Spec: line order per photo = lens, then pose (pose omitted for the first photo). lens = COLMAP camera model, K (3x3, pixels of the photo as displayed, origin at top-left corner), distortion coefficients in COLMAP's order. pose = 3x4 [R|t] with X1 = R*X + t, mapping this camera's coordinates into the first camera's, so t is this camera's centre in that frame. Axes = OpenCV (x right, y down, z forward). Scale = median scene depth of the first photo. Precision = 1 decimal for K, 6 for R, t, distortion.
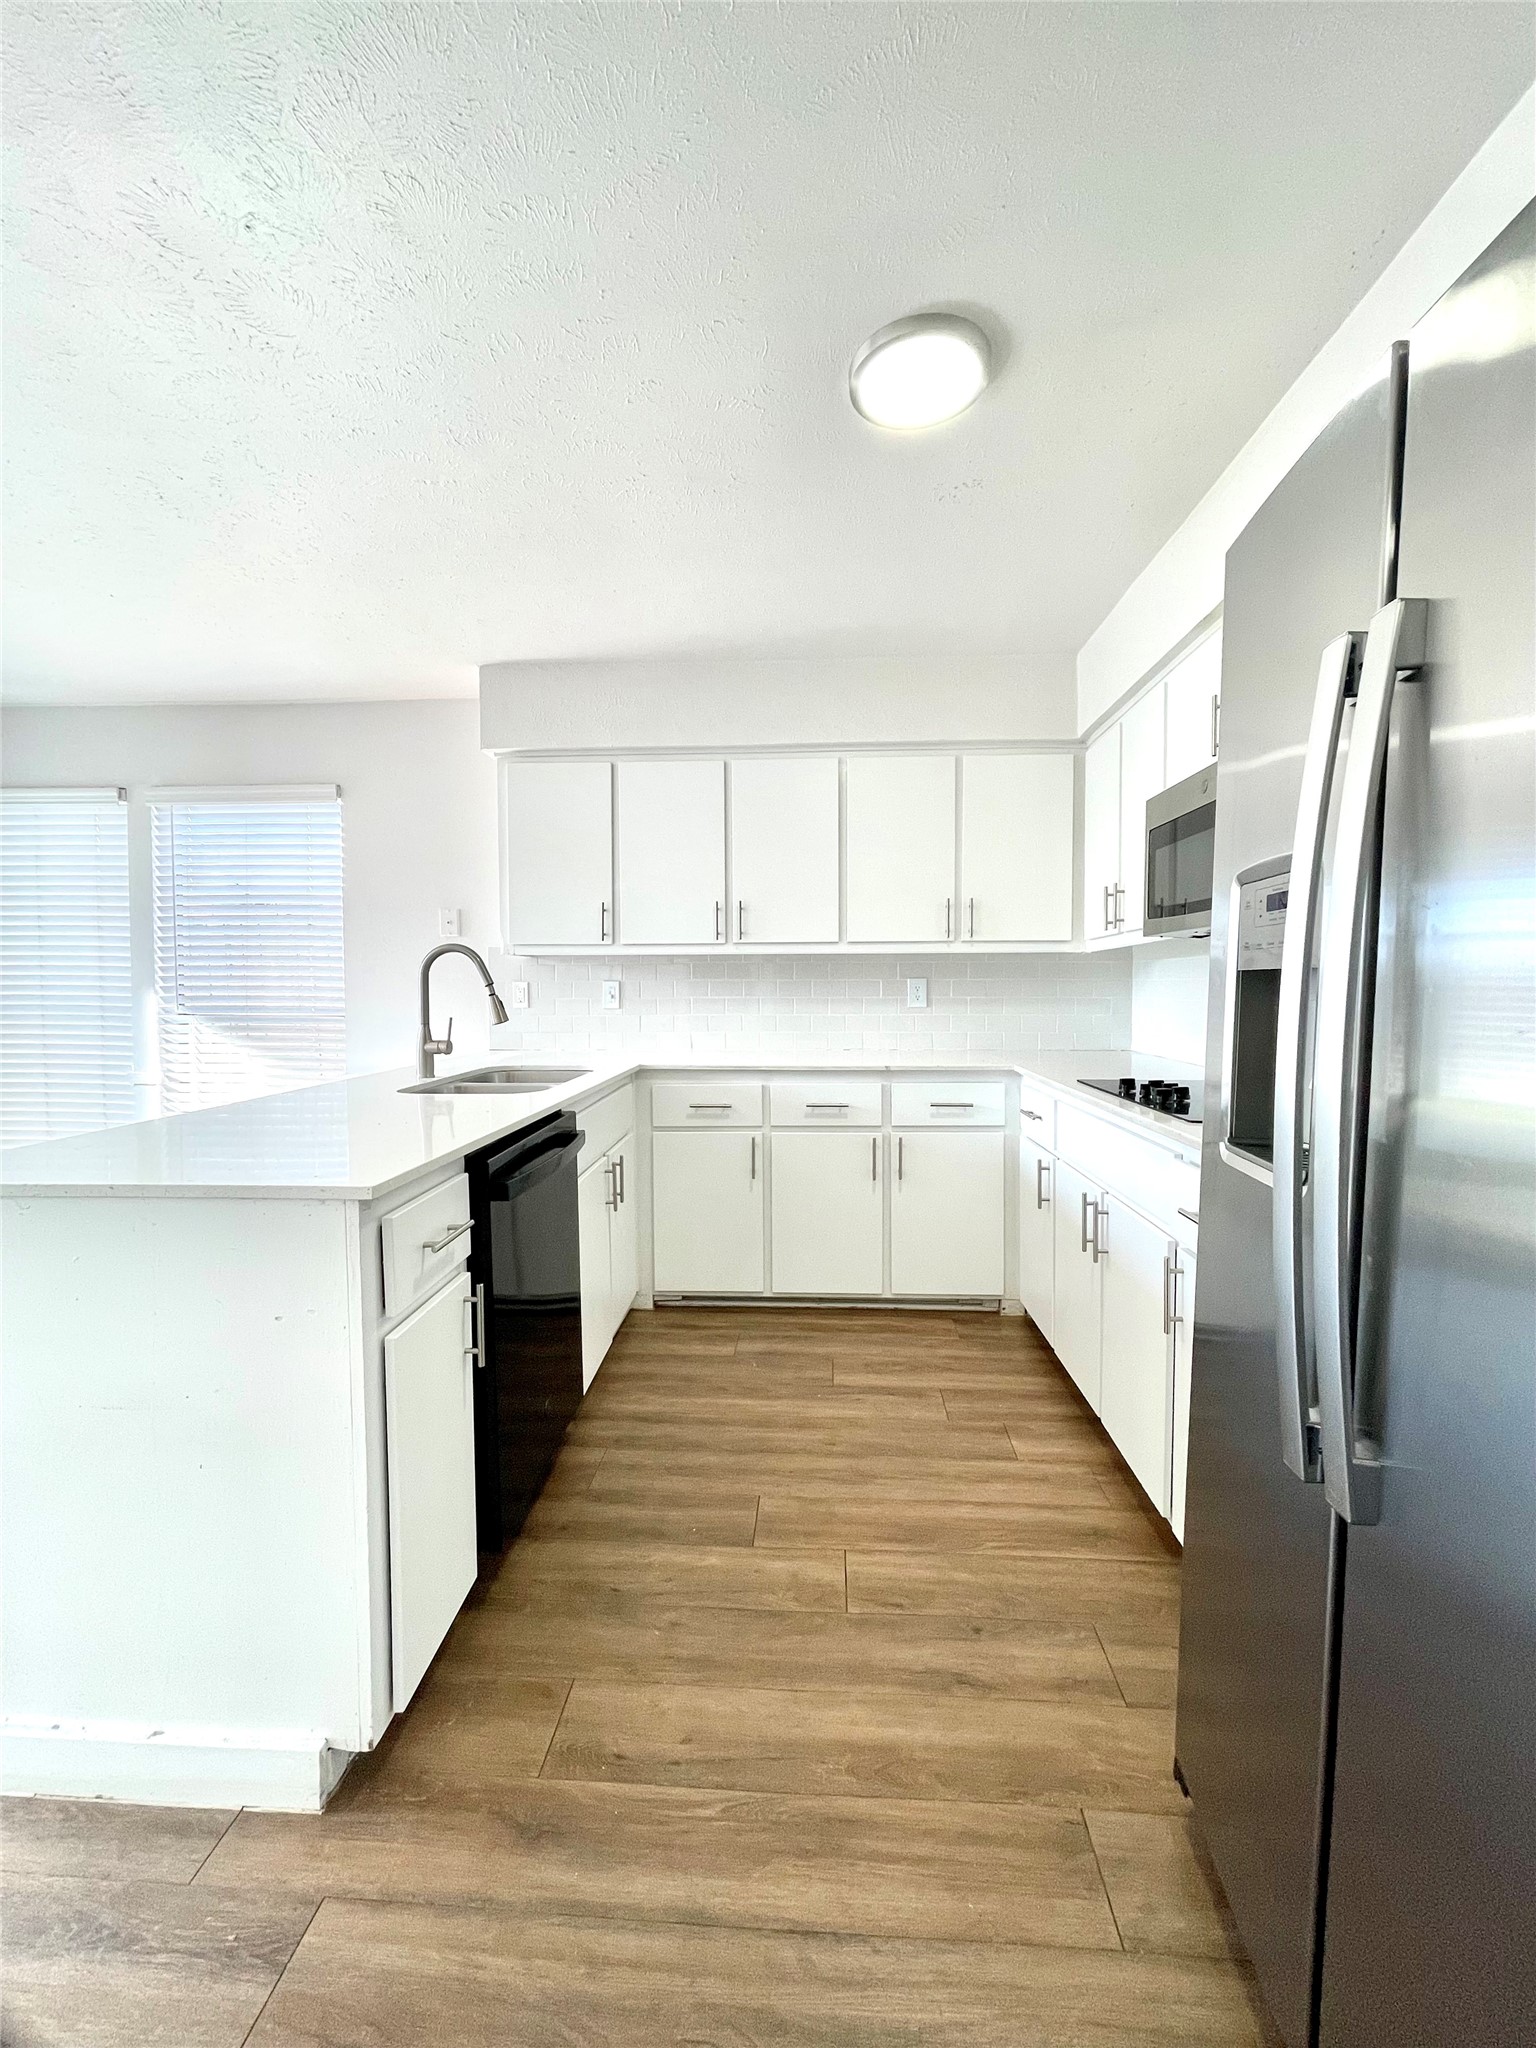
lens RADIAL K [[820.2, 0, 769.7], [0, 820.2, 1020.0], [0, 0, 1]] dist [-0.010980, 0.000339]
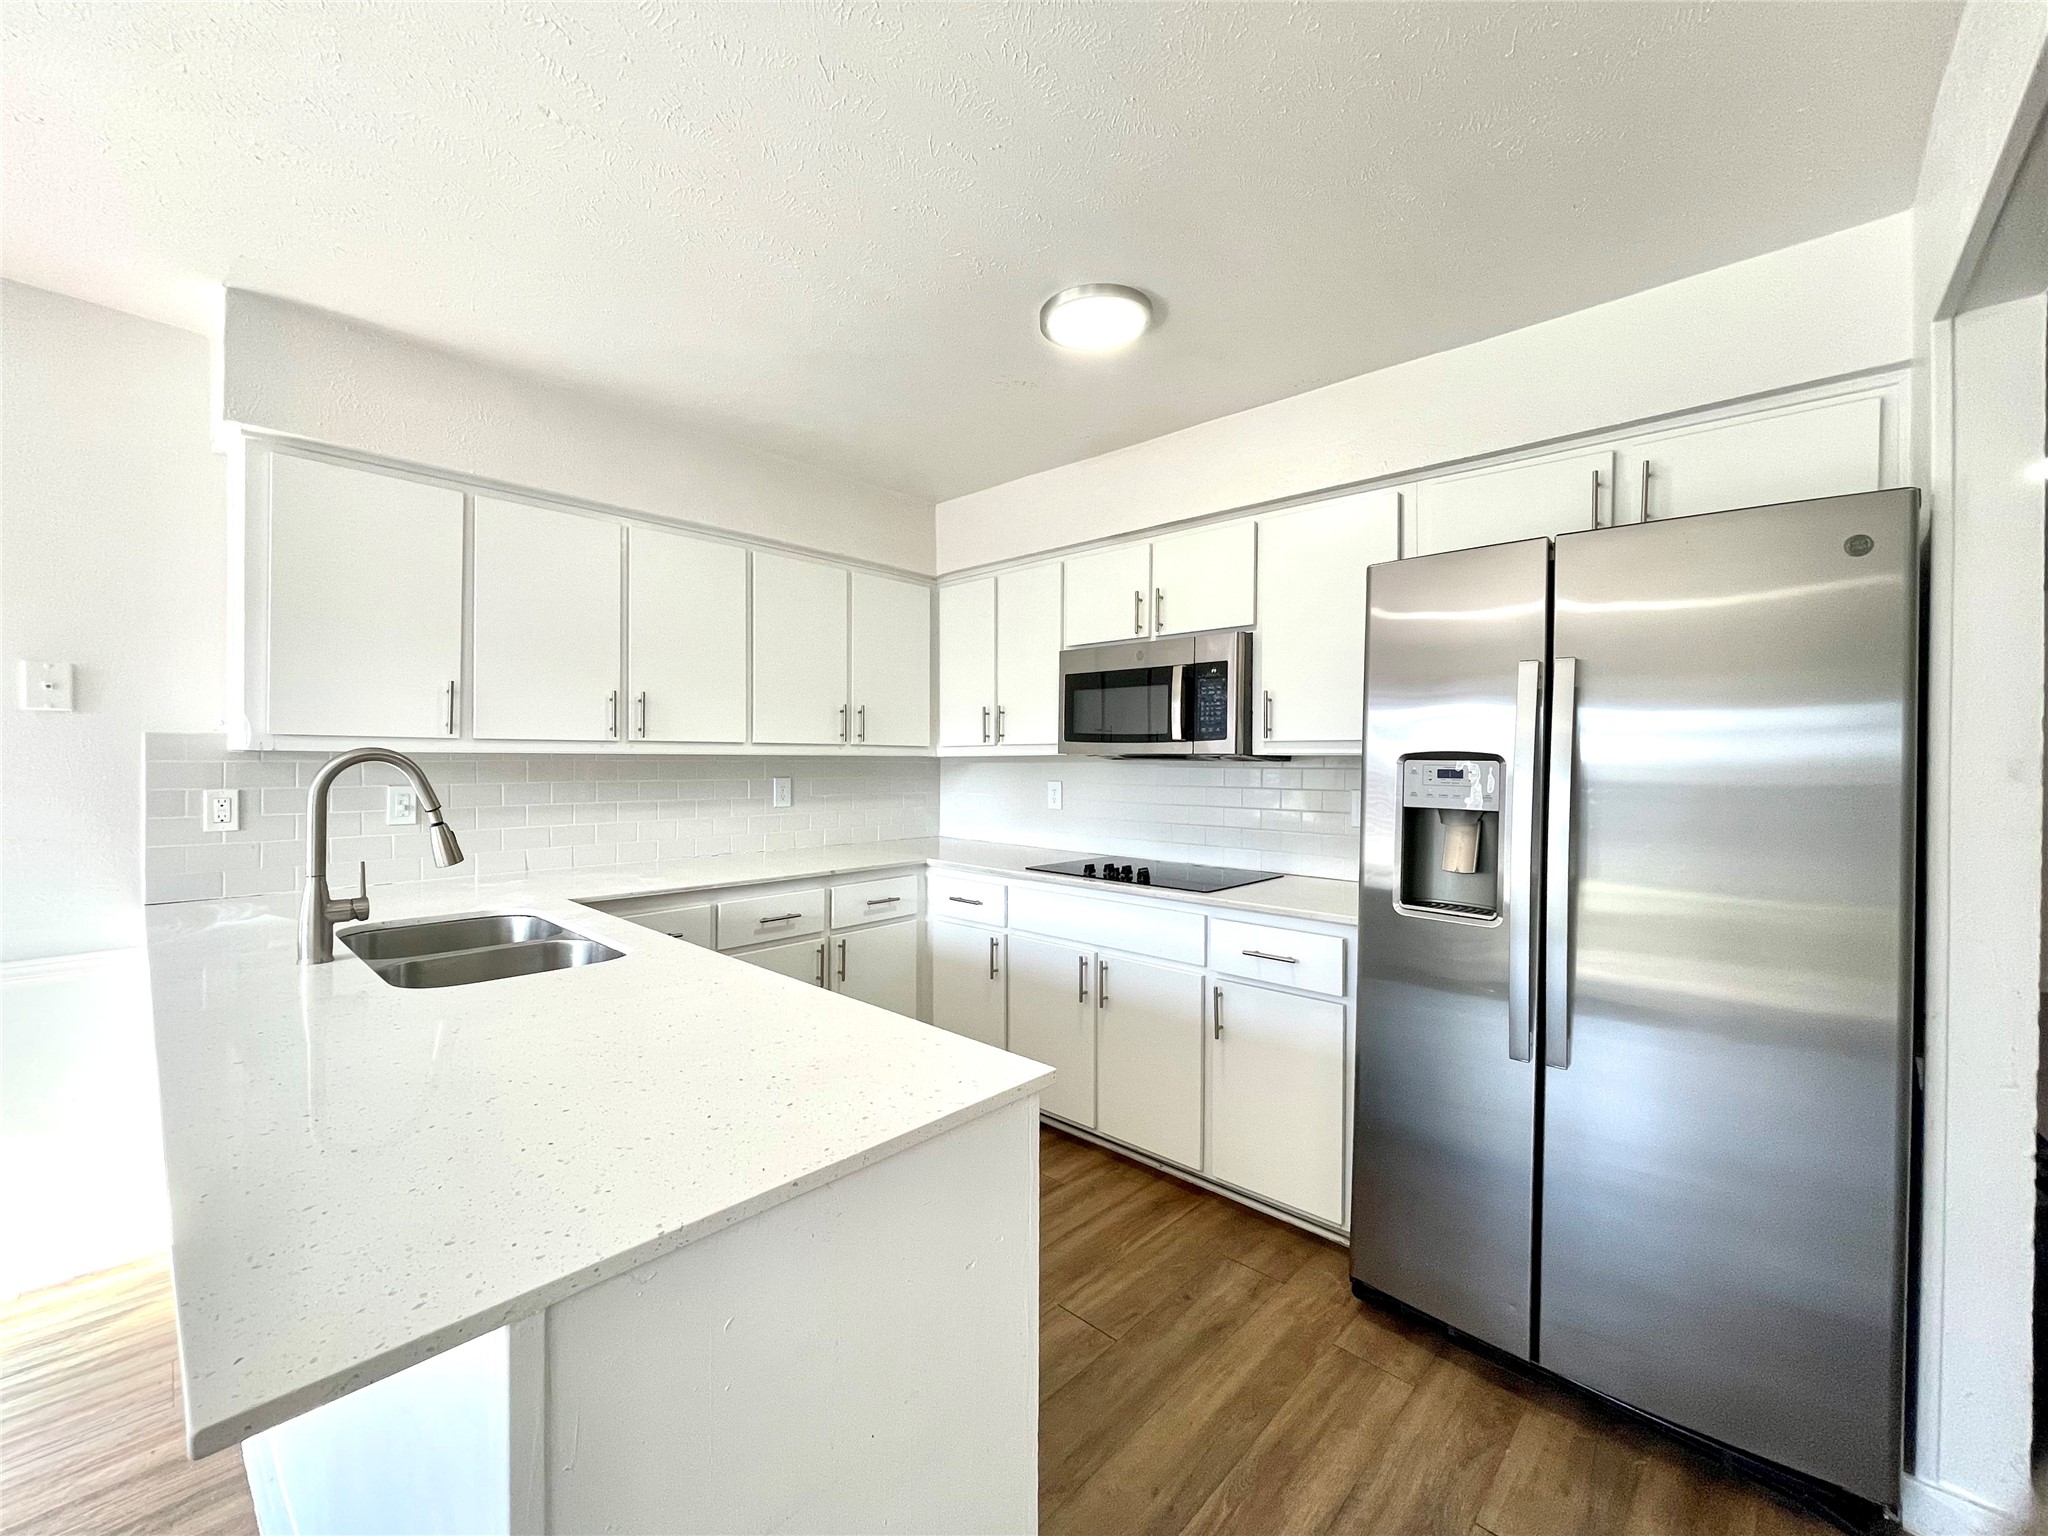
lens RADIAL K [[820.2, 0, 1023.3], [0, 820.2, 764.0], [0, 0, 1]] dist [-0.010980, 0.000339]
pose [[0.643567, 0.002816, 0.765385, -0.477866], [0.022111, 0.999507, -0.022270, -0.047334], [-0.765070, 0.031256, 0.643188, 0.165683]]
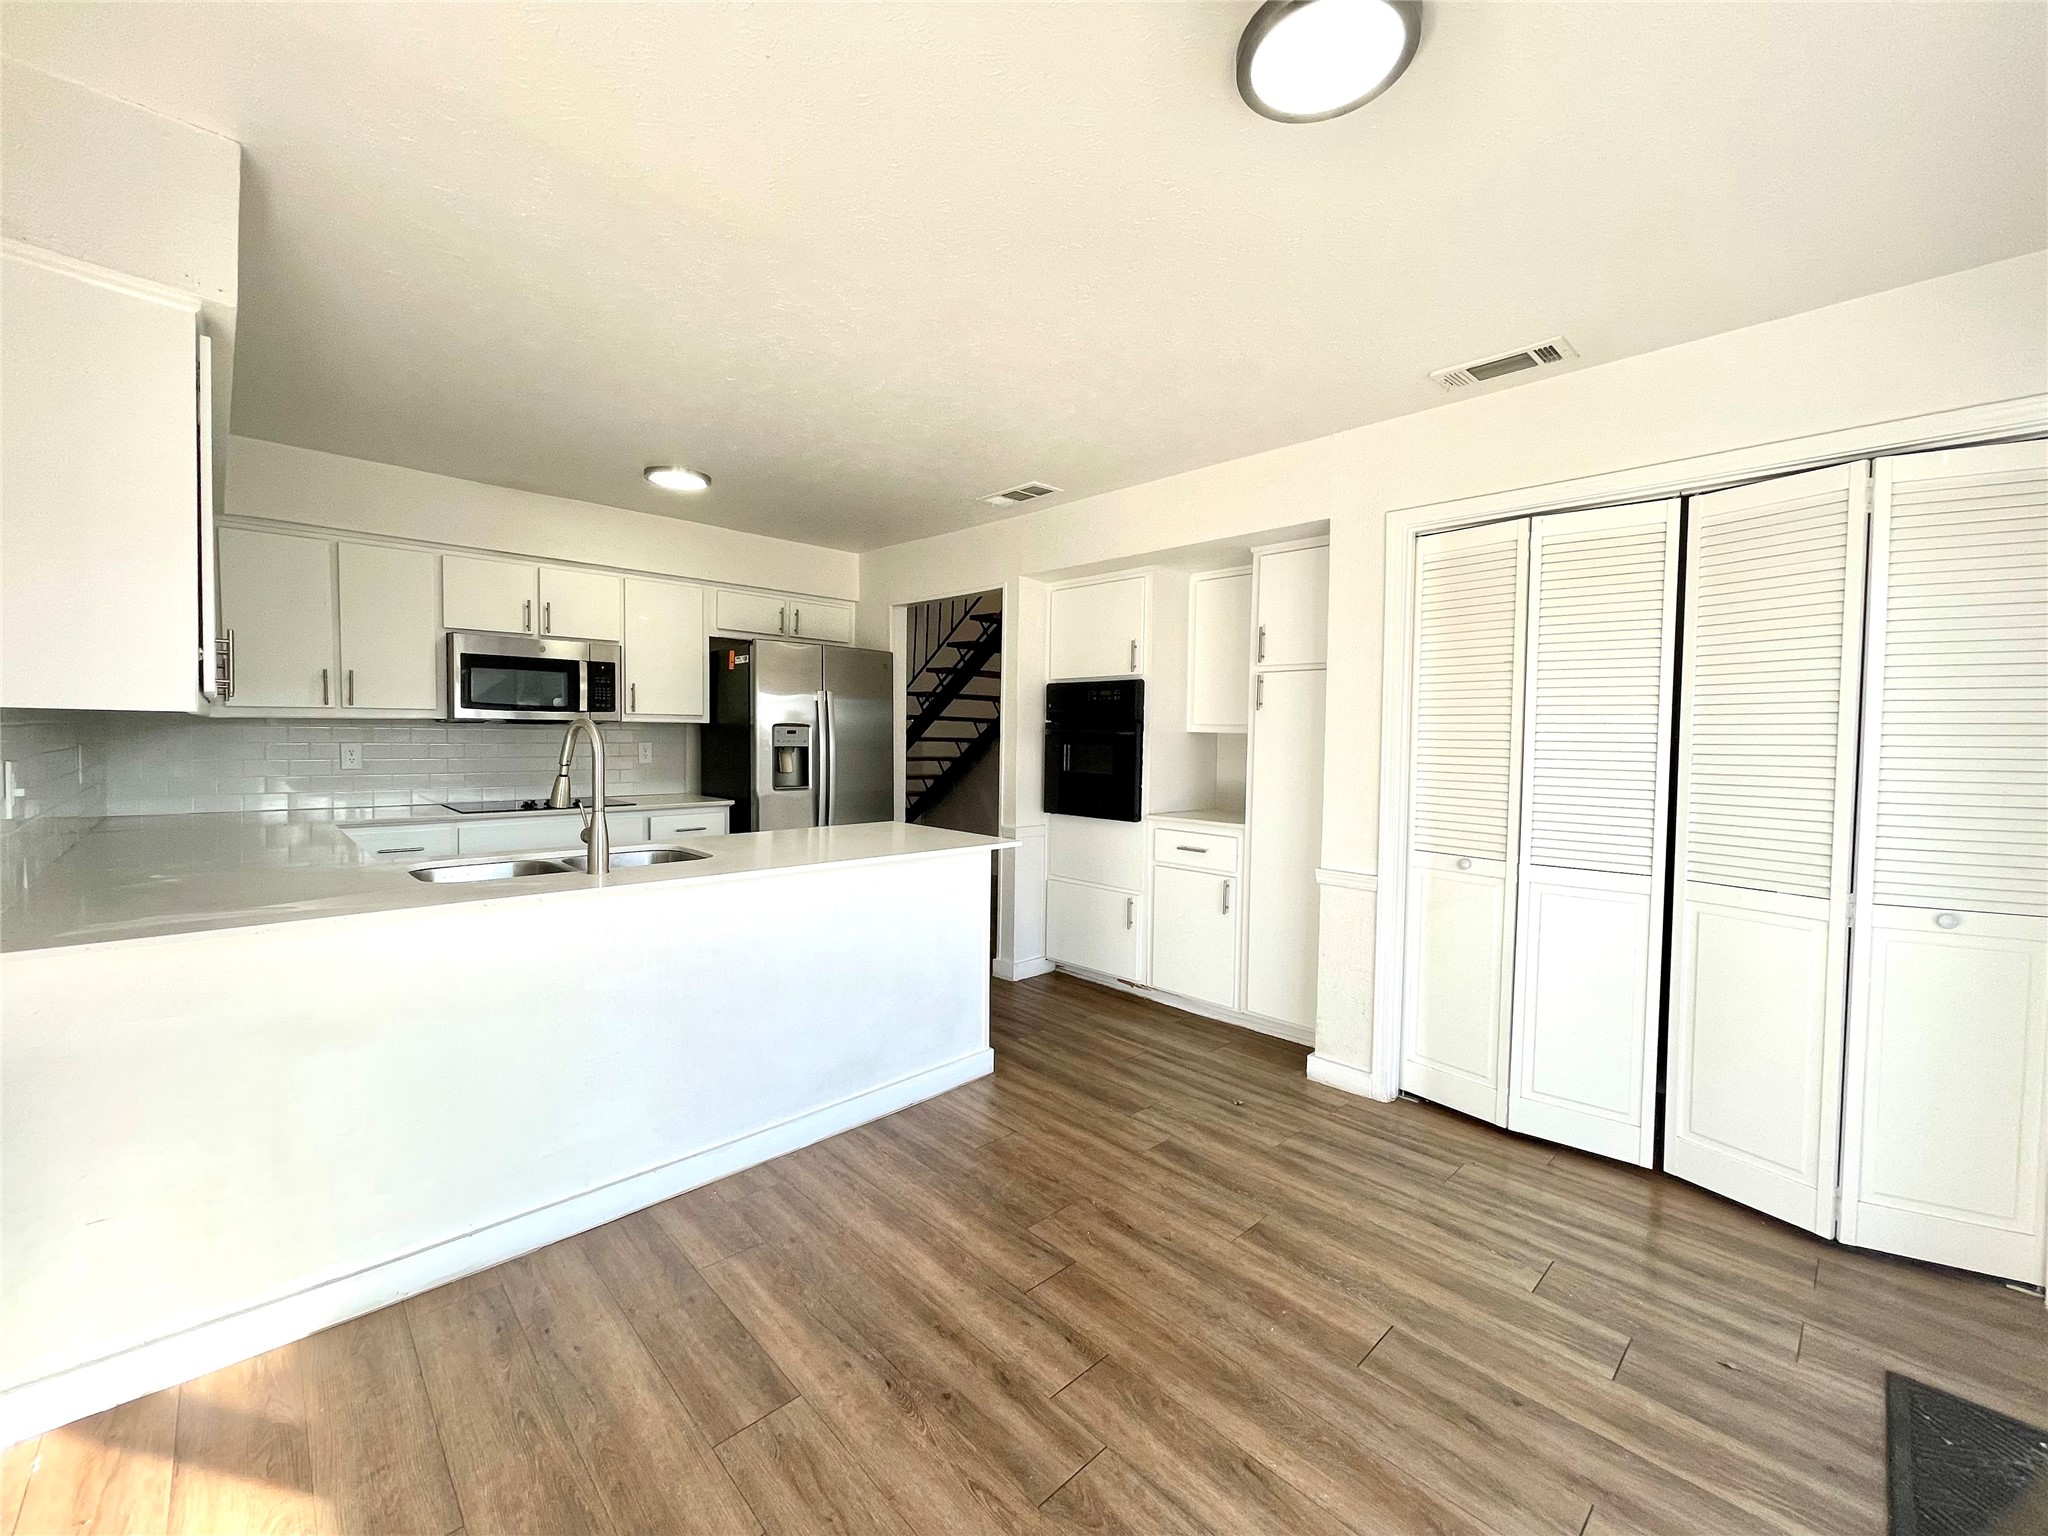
lens RADIAL K [[820.2, 0, 1017.6], [0, 820.2, 758.4], [0, 0, 1]] dist [-0.010980, 0.000339]
pose [[-0.737356, -0.036193, 0.674534, -1.151912], [0.012653, 0.997648, 0.067362, -0.095488], [-0.675386, 0.058205, -0.735164, 1.162333]]
